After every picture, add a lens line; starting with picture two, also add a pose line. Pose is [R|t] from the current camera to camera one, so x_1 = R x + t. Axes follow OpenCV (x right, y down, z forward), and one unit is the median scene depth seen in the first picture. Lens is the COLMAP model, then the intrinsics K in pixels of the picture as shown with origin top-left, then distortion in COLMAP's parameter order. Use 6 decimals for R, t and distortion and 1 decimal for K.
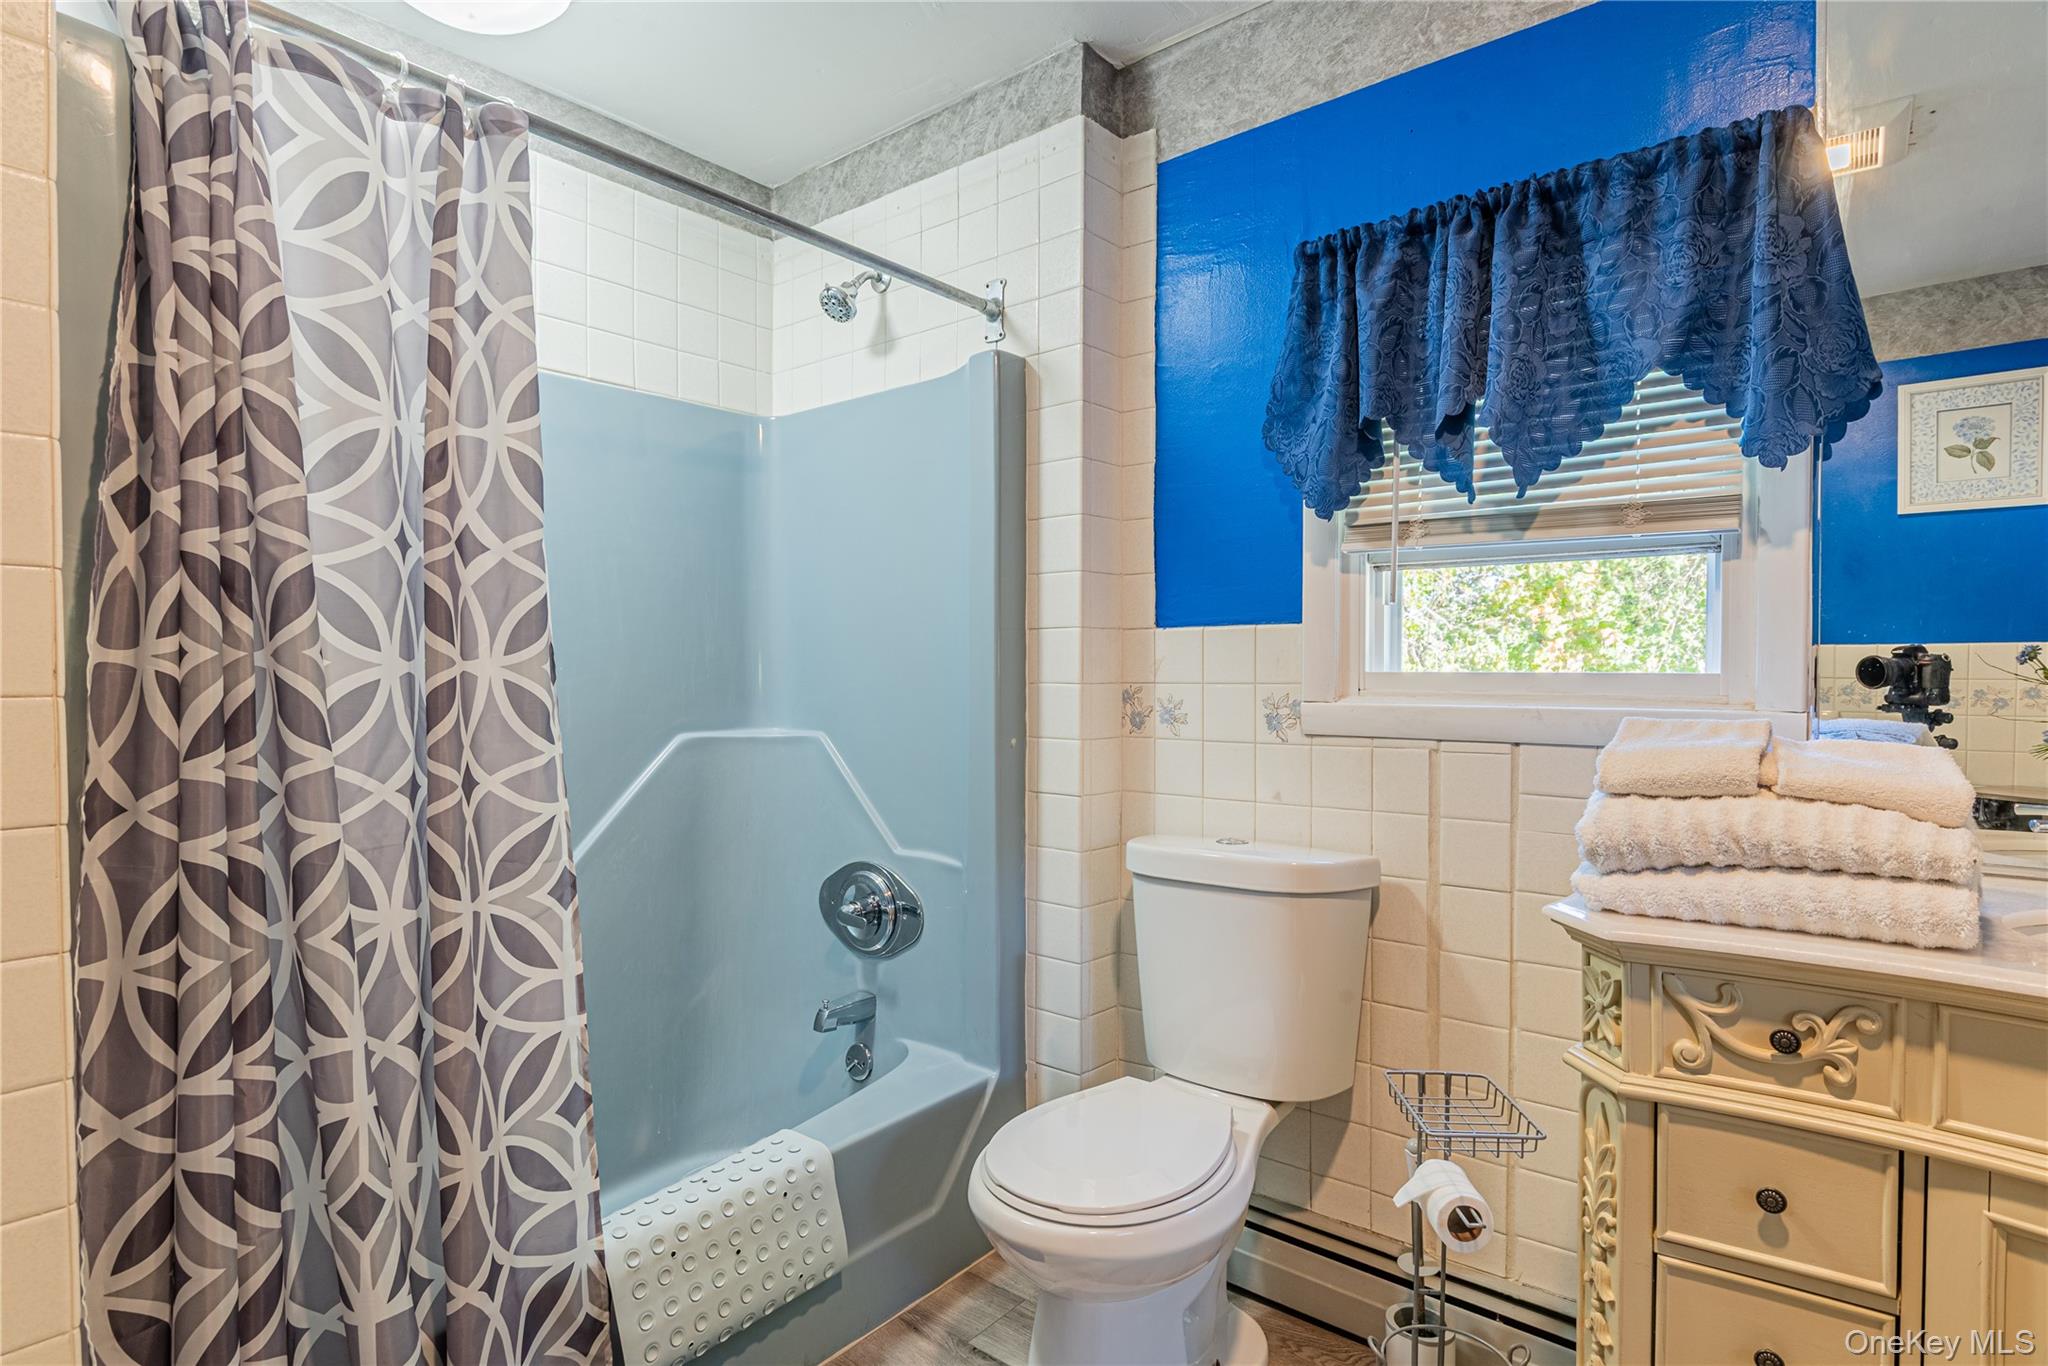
lens RADIAL K [[1061.5, 0, 1021.7], [0, 1061.5, 690.7], [0, 0, 1]] dist [-0.006161, -0.000830]
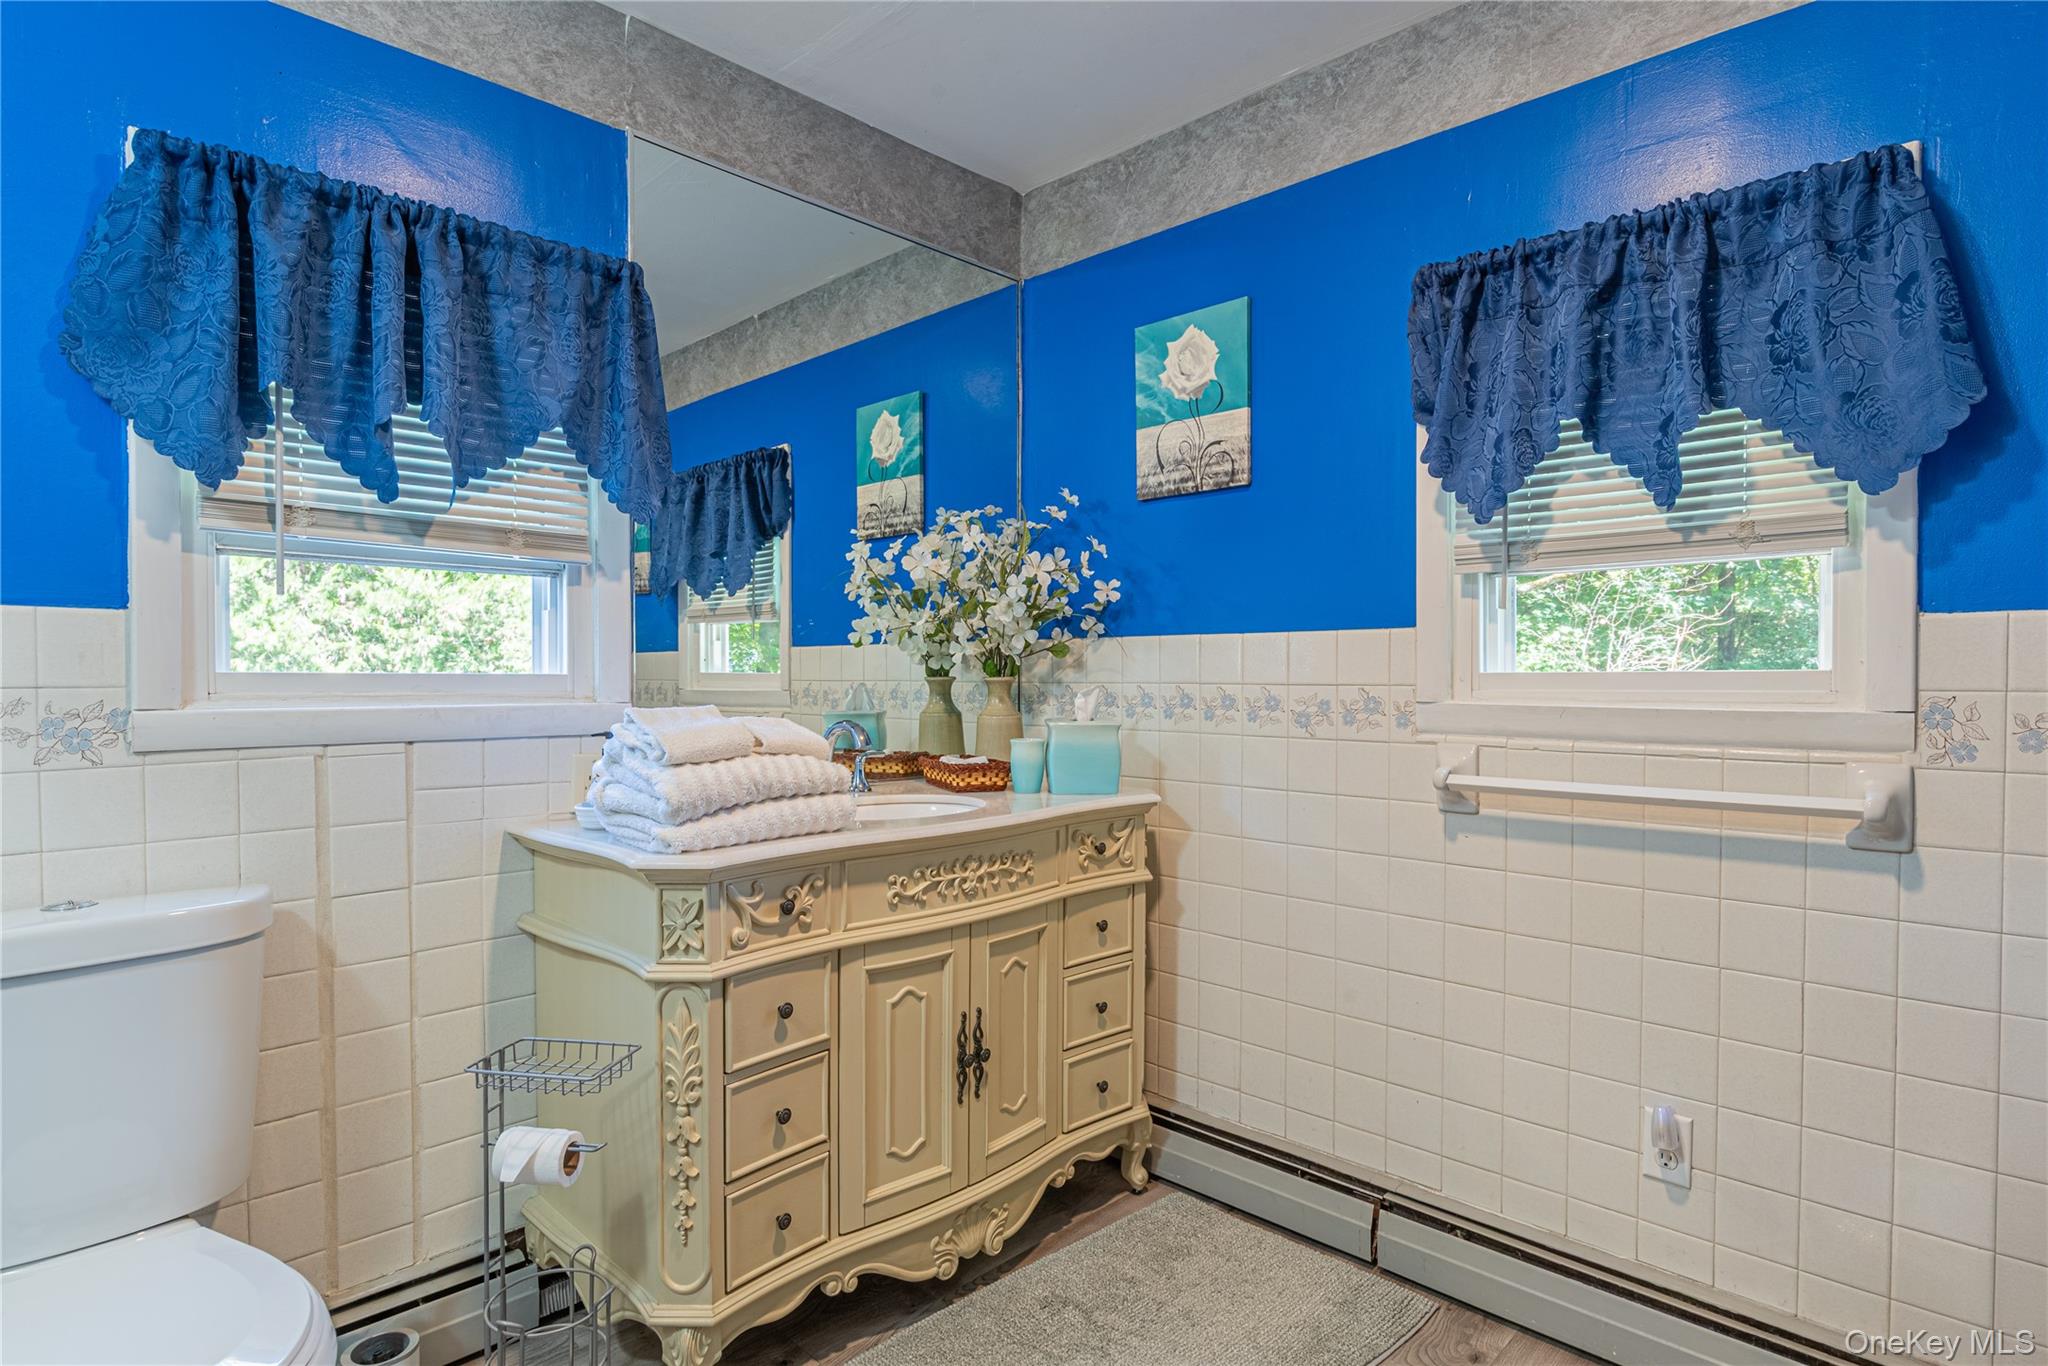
lens RADIAL K [[1061.5, 0, 1027.6], [0, 1061.5, 686.6], [0, 0, 1]] dist [-0.006161, -0.000830]
pose [[0.079931, -0.010911, 0.996741, -0.517803], [0.016854, 0.999812, 0.009593, -0.003881], [-0.996658, 0.016032, 0.080100, 0.321866]]
